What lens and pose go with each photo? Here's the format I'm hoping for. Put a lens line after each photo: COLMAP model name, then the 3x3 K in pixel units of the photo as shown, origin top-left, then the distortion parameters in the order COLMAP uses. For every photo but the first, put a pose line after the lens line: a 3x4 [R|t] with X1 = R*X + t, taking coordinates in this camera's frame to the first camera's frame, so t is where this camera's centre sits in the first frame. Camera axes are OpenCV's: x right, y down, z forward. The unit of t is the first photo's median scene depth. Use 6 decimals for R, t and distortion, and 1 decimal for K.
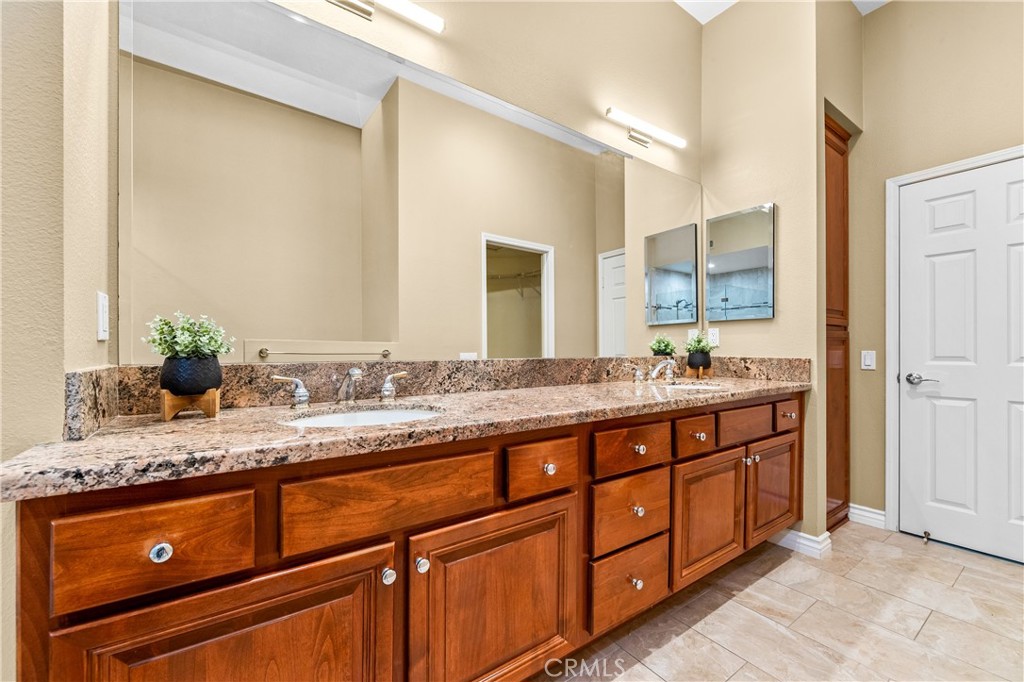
lens RADIAL K [[411.6, 0, 503.9], [0, 411.6, 346.5], [0, 0, 1]] dist [-0.001548, -0.000336]
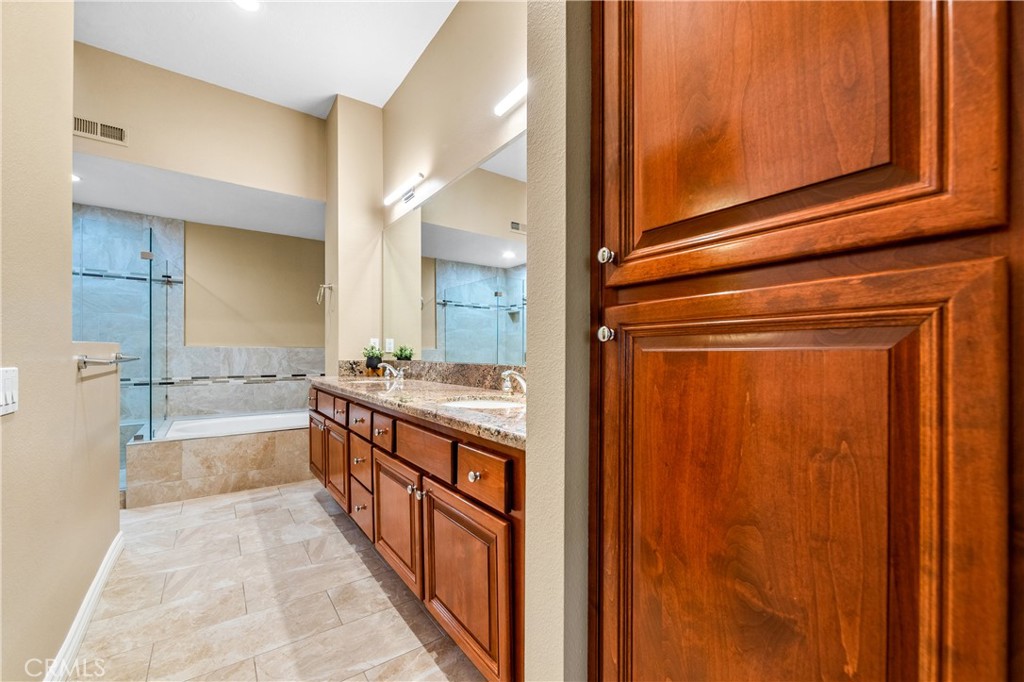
lens RADIAL K [[412.5, 0, 510.4], [0, 412.5, 354.9], [0, 0, 1]] dist [0.000266, -0.000015]
pose [[0.019322, 0.003692, -0.999806, 1.303529], [0.002705, 0.999989, 0.003745, -0.000773], [0.999810, -0.002777, 0.019312, 1.071160]]
